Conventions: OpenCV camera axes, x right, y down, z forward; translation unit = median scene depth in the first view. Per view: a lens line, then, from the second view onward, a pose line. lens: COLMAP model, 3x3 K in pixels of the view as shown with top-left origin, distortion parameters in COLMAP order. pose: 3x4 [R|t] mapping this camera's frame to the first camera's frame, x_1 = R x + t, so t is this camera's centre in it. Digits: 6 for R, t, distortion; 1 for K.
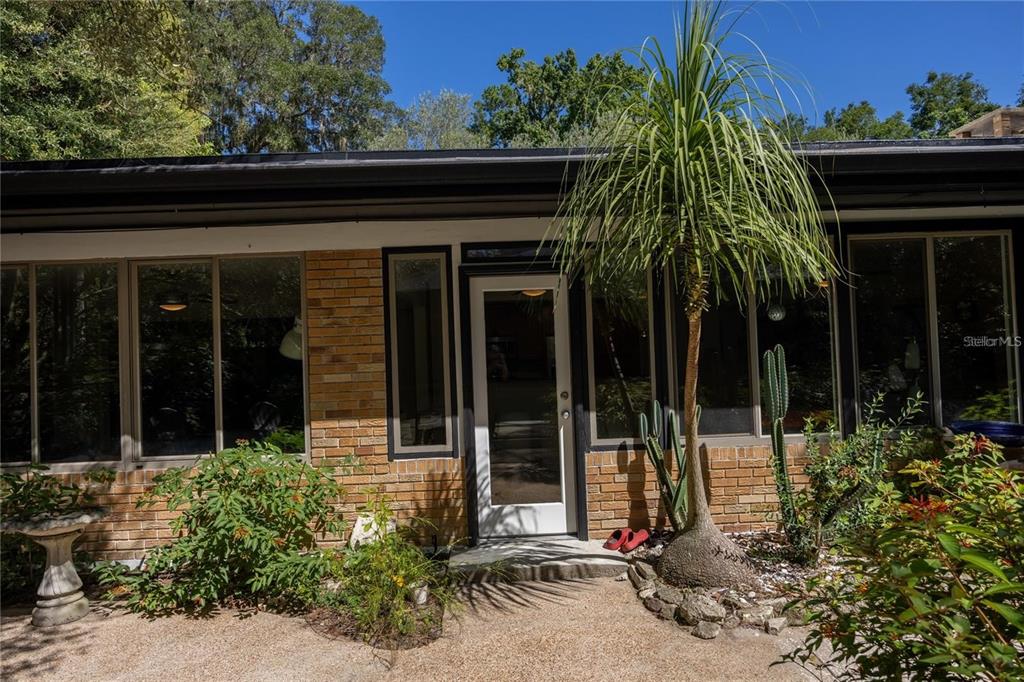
lens RADIAL K [[647.1, 0, 512.0], [0, 647.1, 341.0], [0, 0, 1]] dist [0.004131, 0.002181]
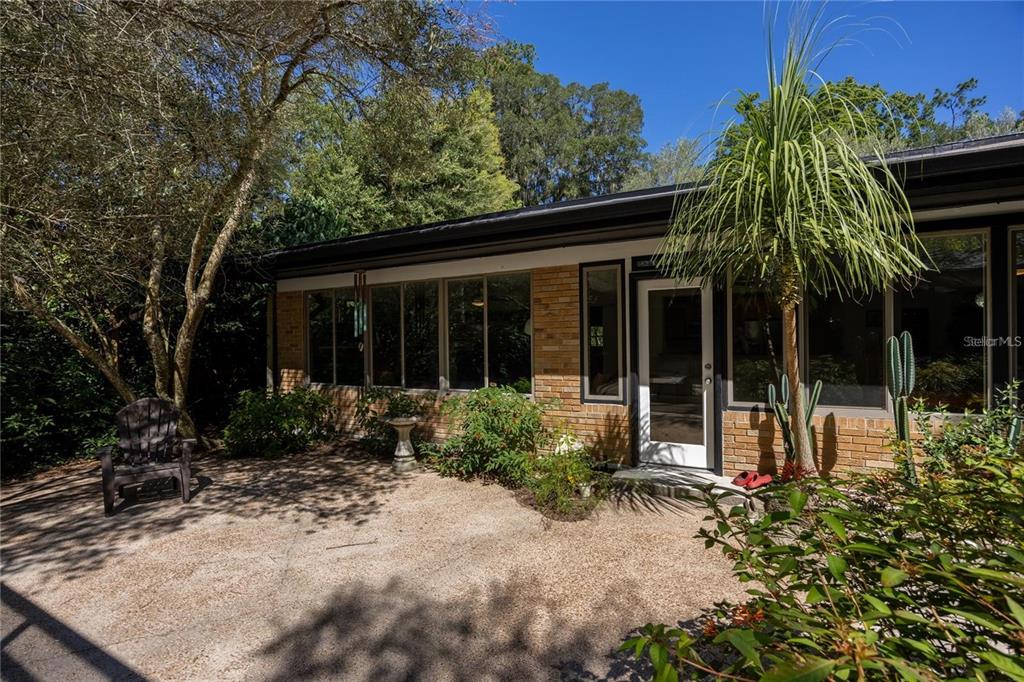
lens RADIAL K [[444.4, 0, 512.0], [0, 444.4, 341.0], [0, 0, 1]] dist [-0.003107, -0.000033]
pose [[0.883869, 0.024539, -0.467091, 0.152890], [-0.005936, 0.999131, 0.041257, -0.004623], [0.467697, -0.033693, 0.883246, 0.001616]]
